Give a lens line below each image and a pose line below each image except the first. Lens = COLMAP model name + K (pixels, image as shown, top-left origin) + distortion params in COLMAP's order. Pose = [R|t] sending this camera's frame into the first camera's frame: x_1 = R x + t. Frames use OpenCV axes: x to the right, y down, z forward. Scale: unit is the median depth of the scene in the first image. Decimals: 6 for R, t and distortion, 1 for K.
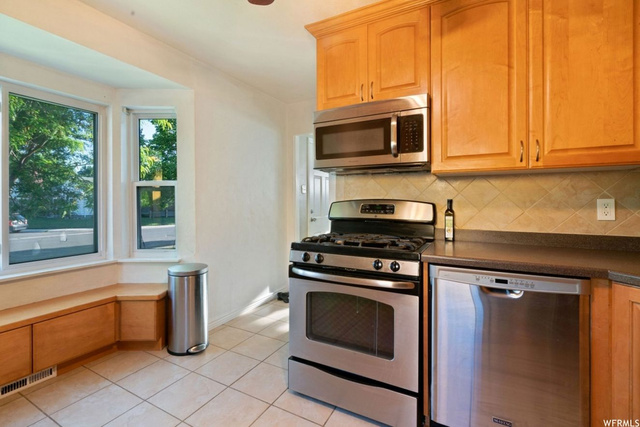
lens RADIAL K [[291.7, 0, 314.9], [0, 291.7, 201.2], [0, 0, 1]] dist [-0.000641, 0.000161]
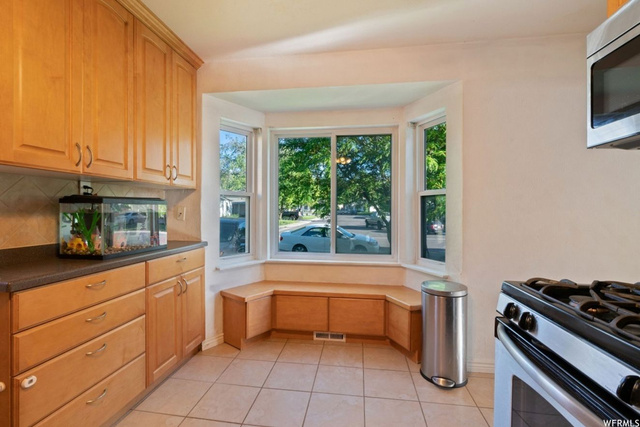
lens RADIAL K [[298.1, 0, 319.0], [0, 298.1, 212.3], [0, 0, 1]] dist [-0.000697, -0.000052]
pose [[0.355632, 0.009534, -0.934578, 0.299893], [-0.001177, 0.999952, 0.009752, -0.004672], [0.934625, -0.002368, 0.355626, 0.361842]]
